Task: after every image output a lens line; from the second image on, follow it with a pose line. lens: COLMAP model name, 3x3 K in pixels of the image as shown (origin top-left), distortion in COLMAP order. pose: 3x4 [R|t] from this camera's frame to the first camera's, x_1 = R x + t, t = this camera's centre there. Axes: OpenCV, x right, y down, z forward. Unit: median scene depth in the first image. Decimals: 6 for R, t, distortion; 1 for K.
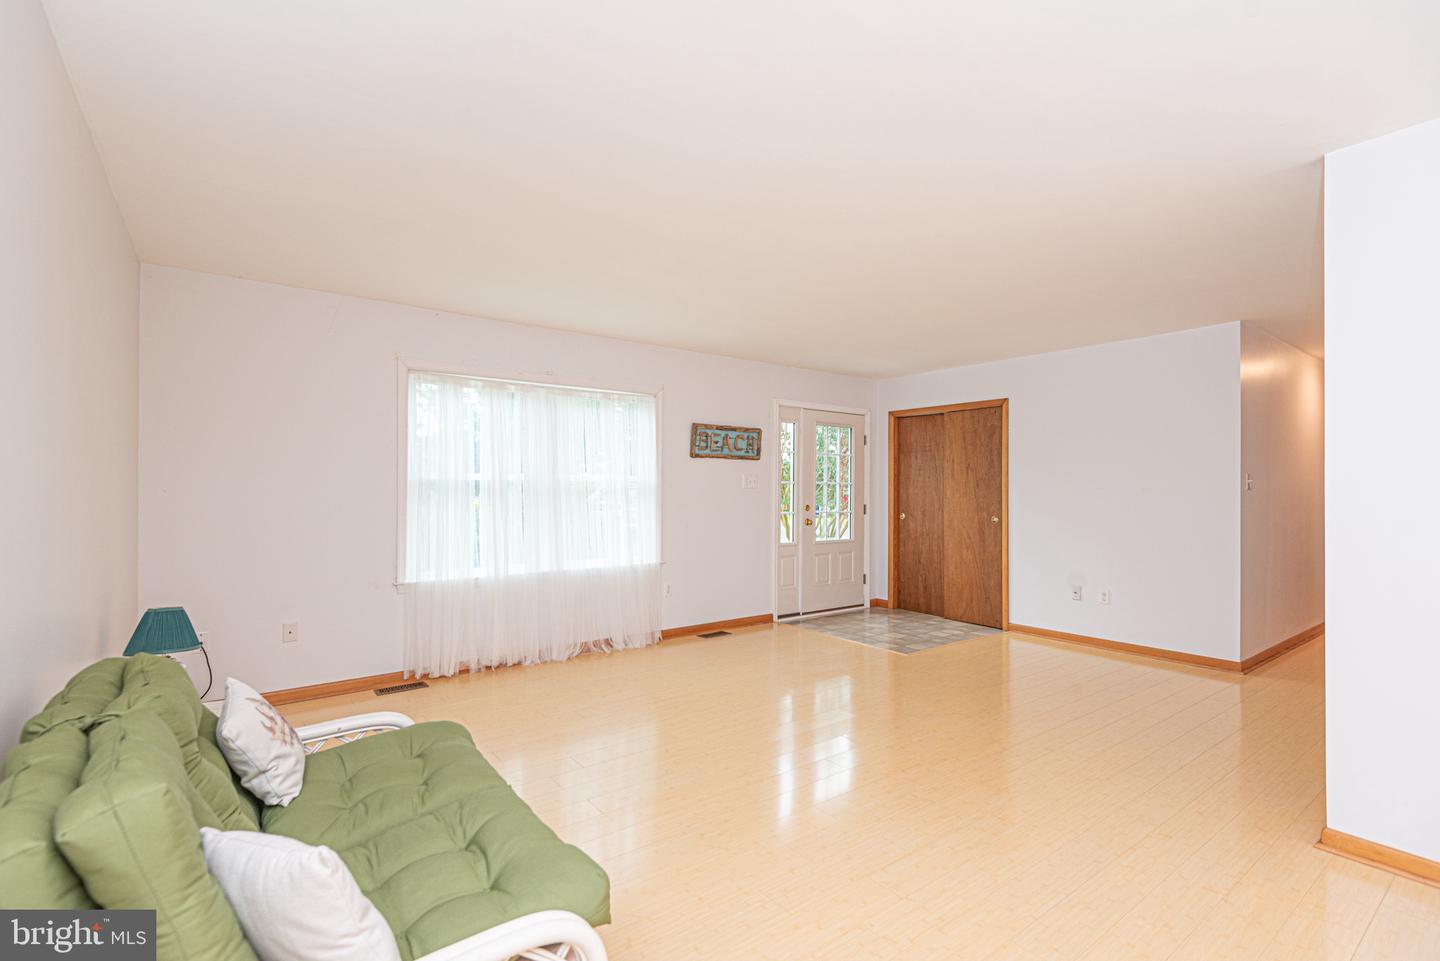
lens RADIAL K [[674.8, 0, 740.5], [0, 674.8, 487.9], [0, 0, 1]] dist [0.044115, -0.000392]
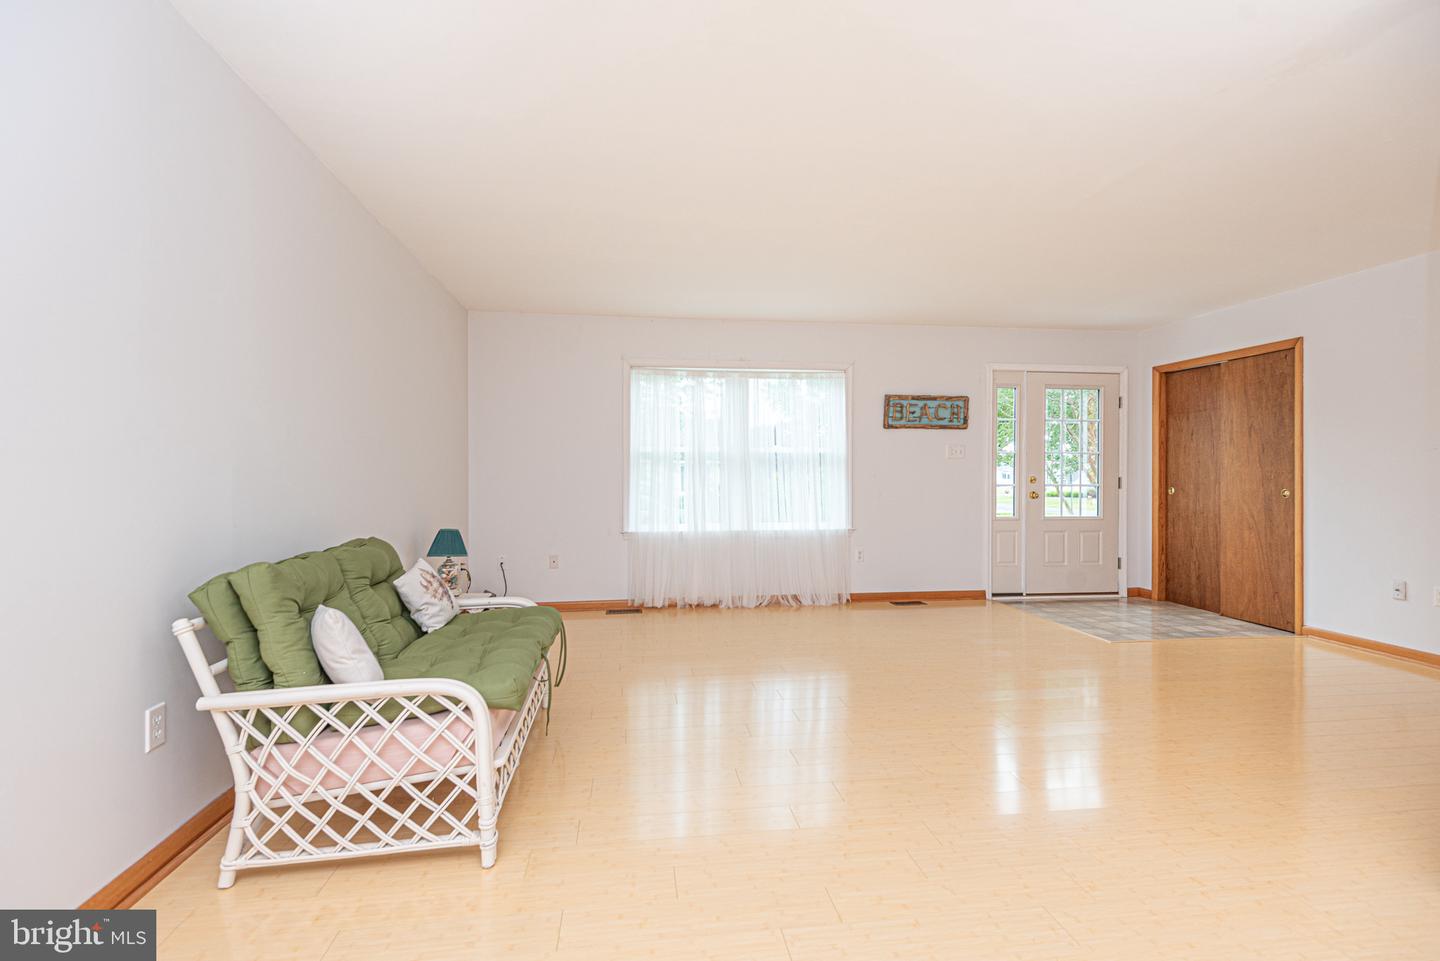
lens RADIAL K [[692.1, 0, 732.3], [0, 692.1, 482.7], [0, 0, 1]] dist [0.024240, -0.000598]
pose [[0.863809, -0.000016, -0.503820, 0.236343], [0.005231, 0.999946, 0.008937, 0.024359], [0.503793, -0.010355, 0.863763, -0.023367]]
